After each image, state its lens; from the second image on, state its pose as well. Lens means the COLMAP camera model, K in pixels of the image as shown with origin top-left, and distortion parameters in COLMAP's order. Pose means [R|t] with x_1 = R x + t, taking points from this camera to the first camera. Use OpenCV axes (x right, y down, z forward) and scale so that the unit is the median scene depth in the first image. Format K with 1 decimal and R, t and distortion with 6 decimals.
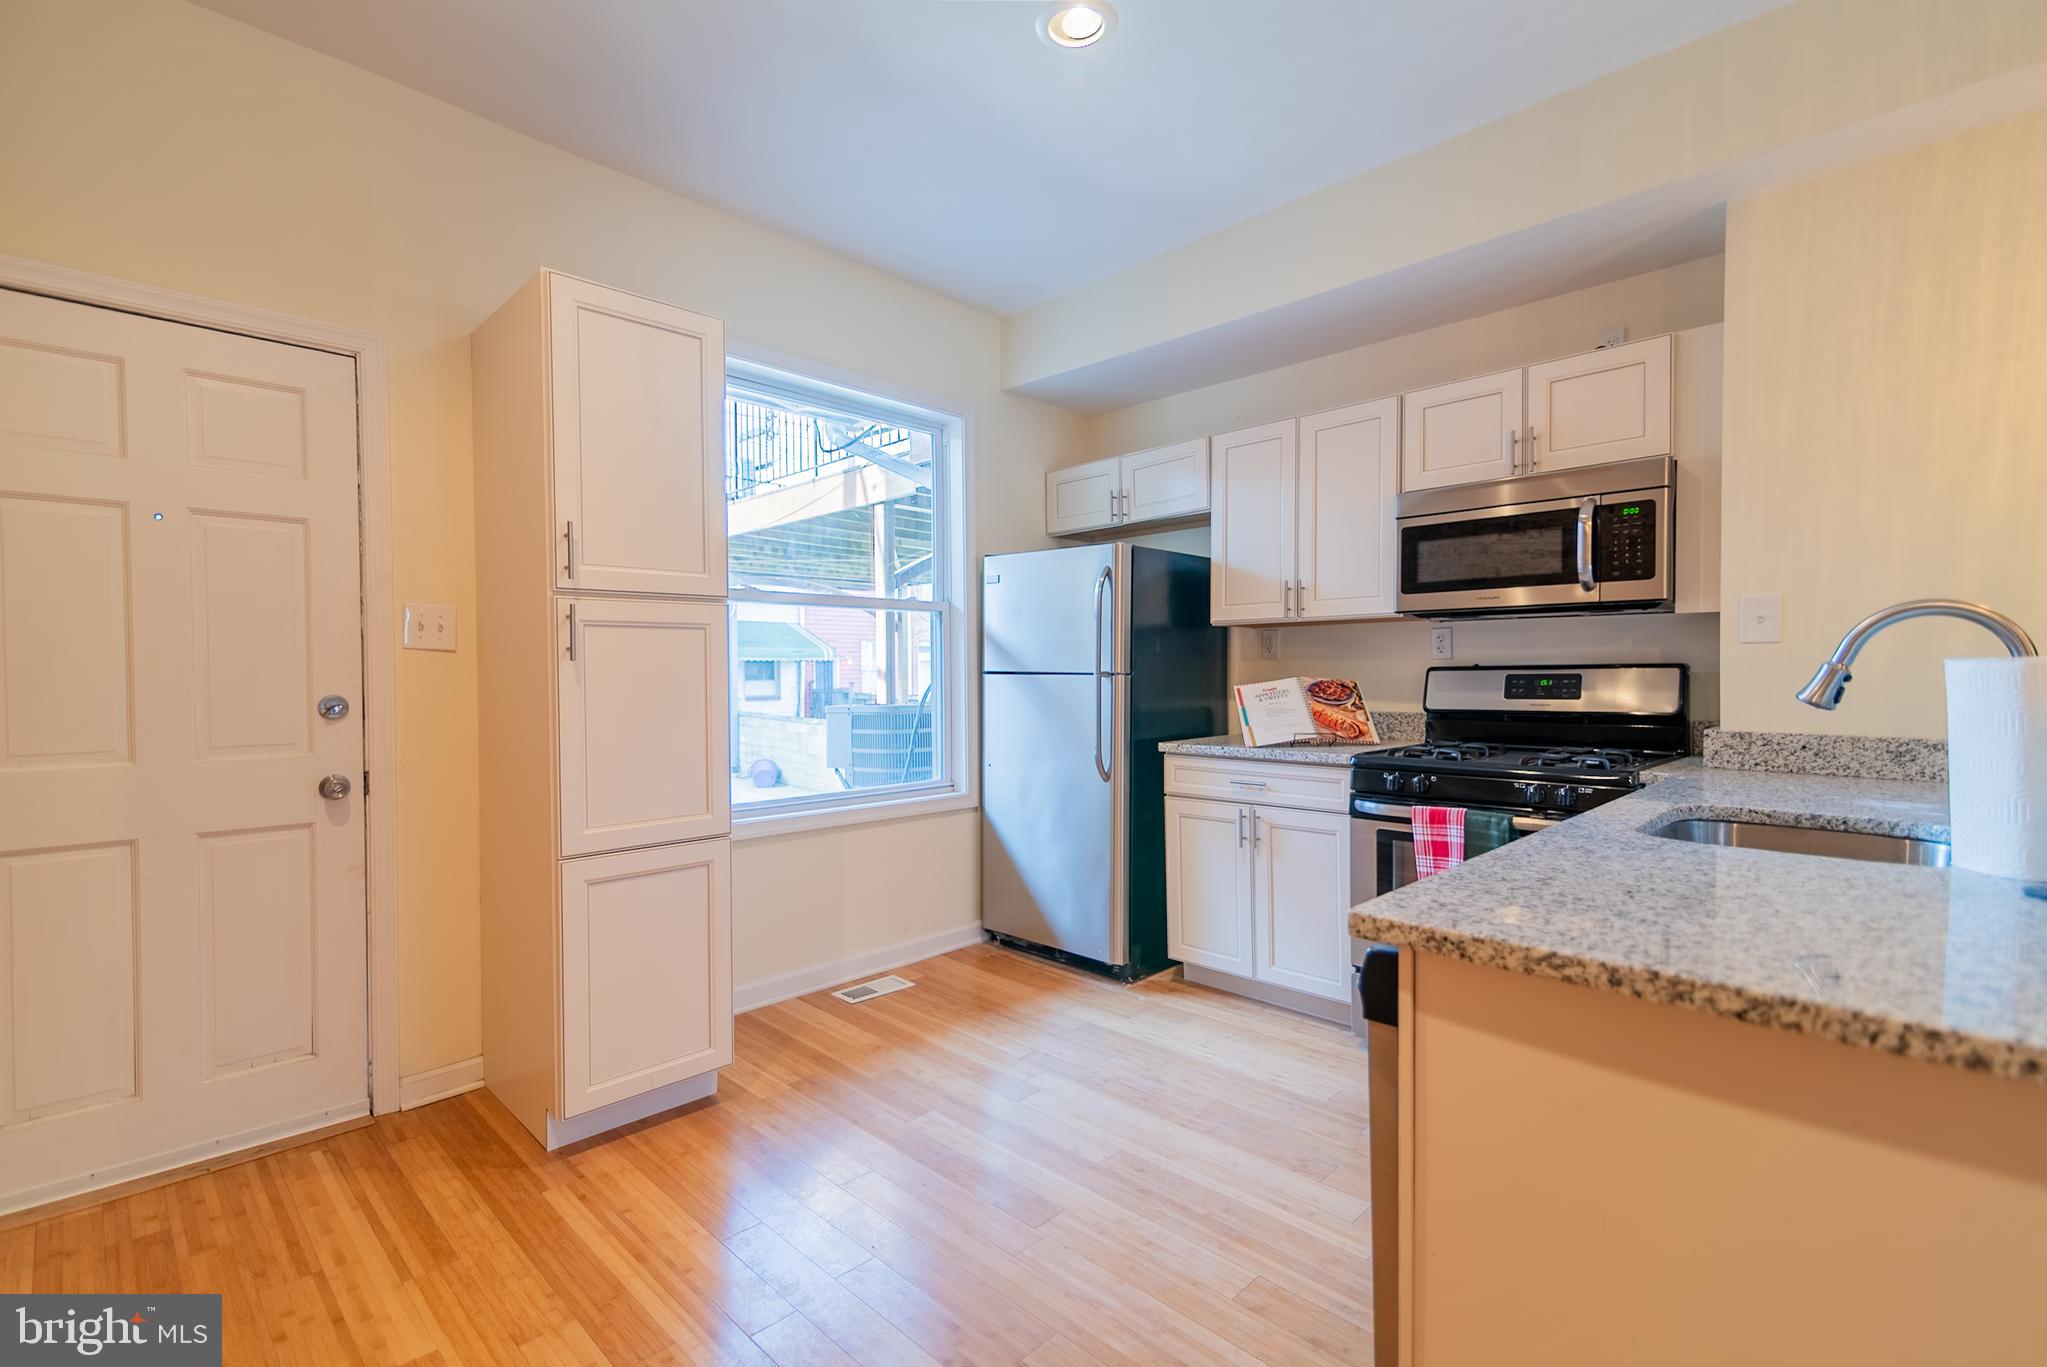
lens RADIAL K [[925.6, 0, 1018.1], [0, 925.6, 682.7], [0, 0, 1]] dist [0.016239, 0.000006]
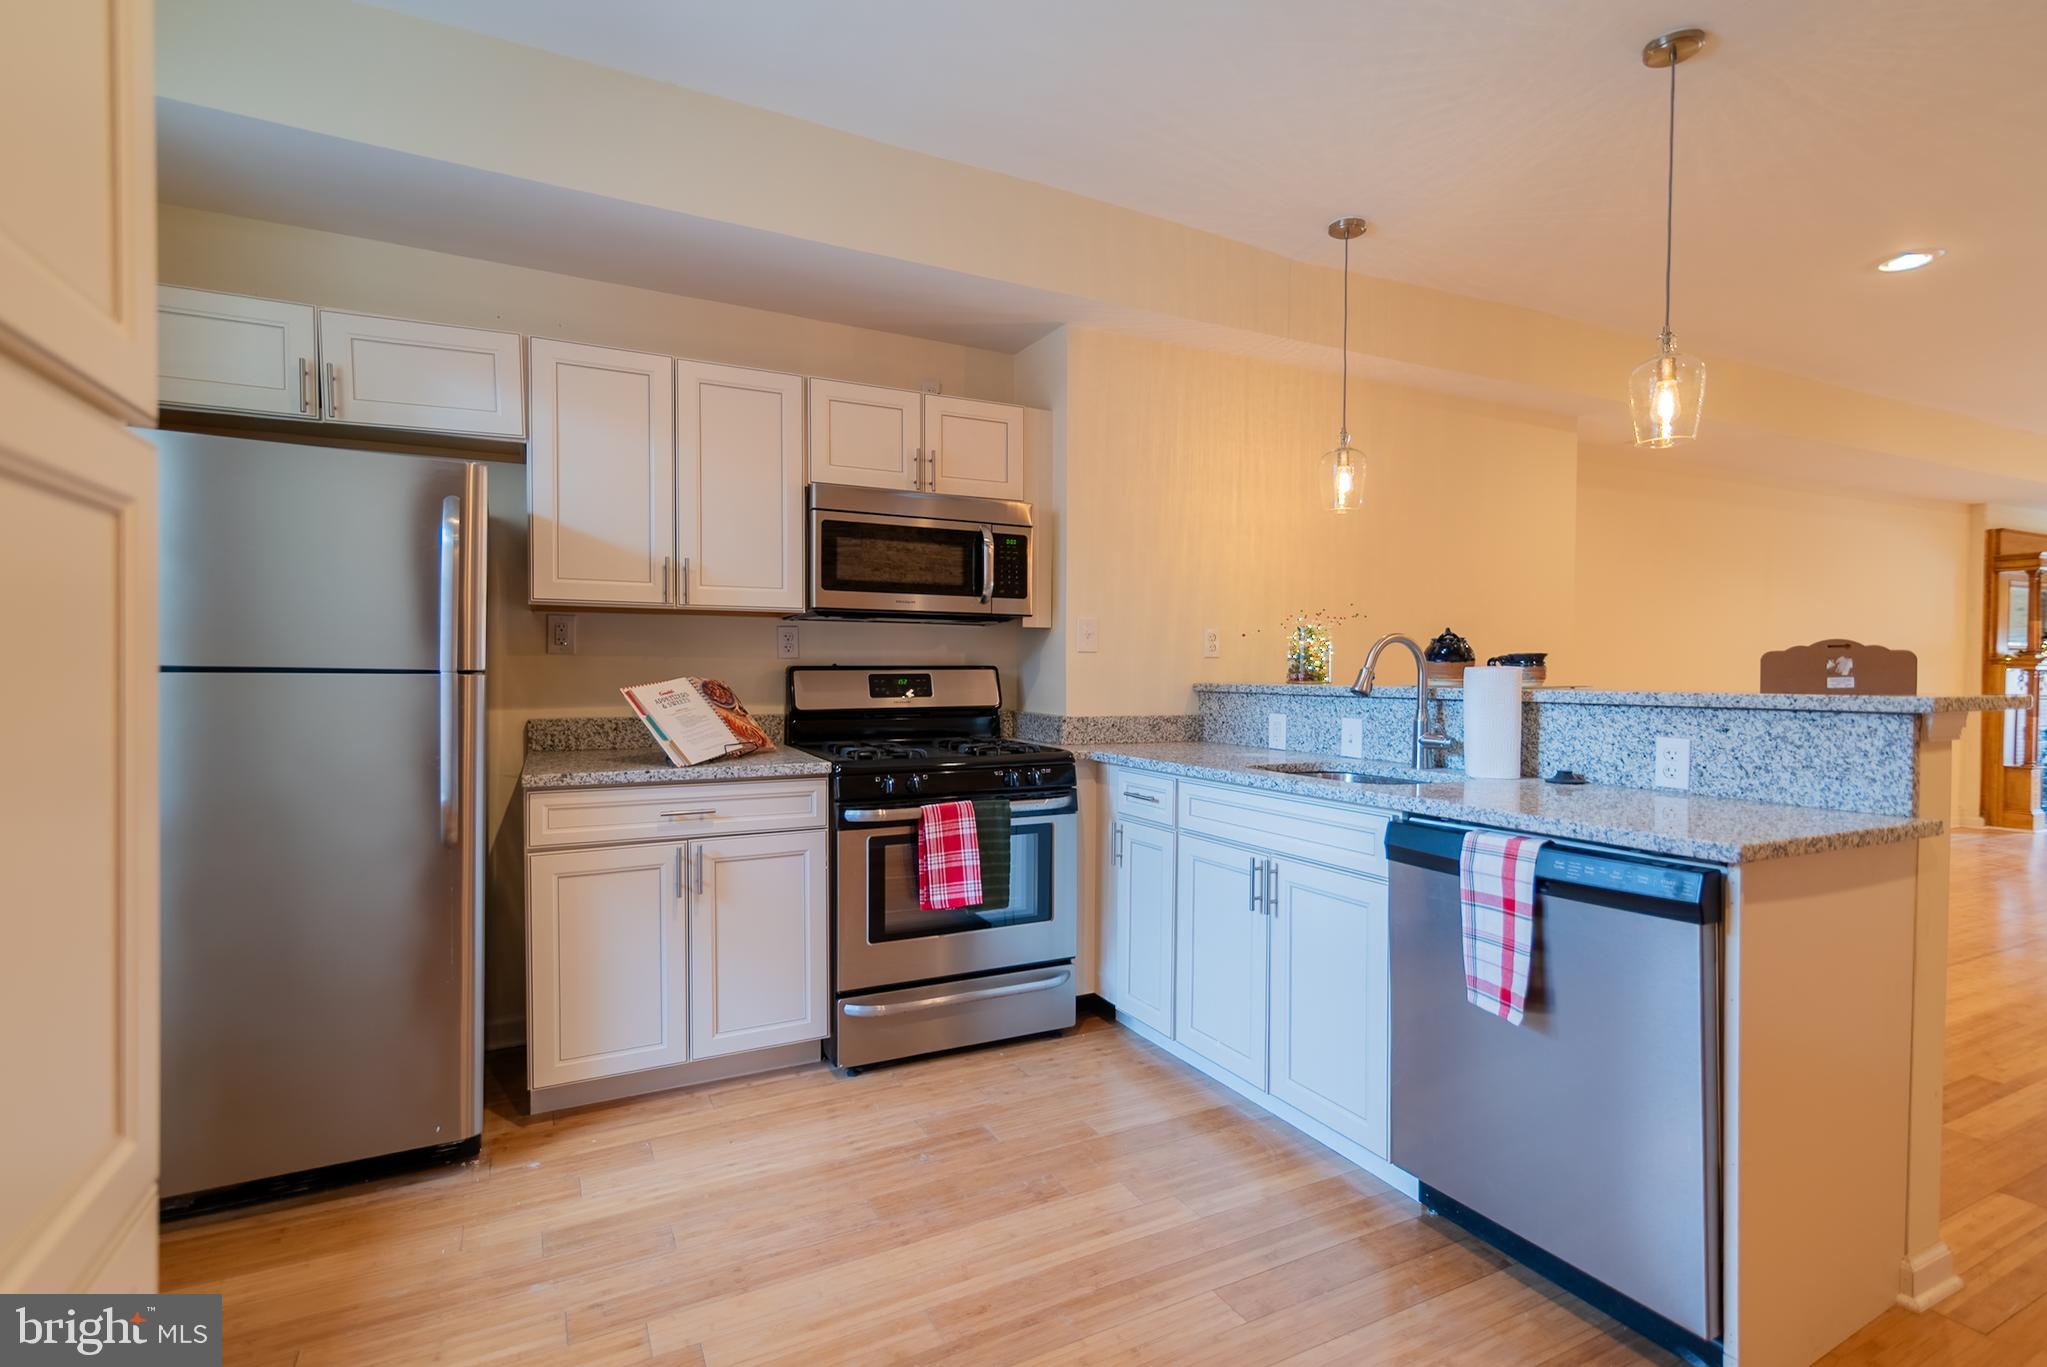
lens RADIAL K [[925.6, 0, 1018.1], [0, 925.6, 682.7], [0, 0, 1]] dist [0.016239, 0.000006]
pose [[0.321214, -0.005150, 0.946993, -0.418802], [0.006308, 0.999975, 0.003298, -0.001940], [-0.946986, 0.004915, 0.321238, 0.505536]]
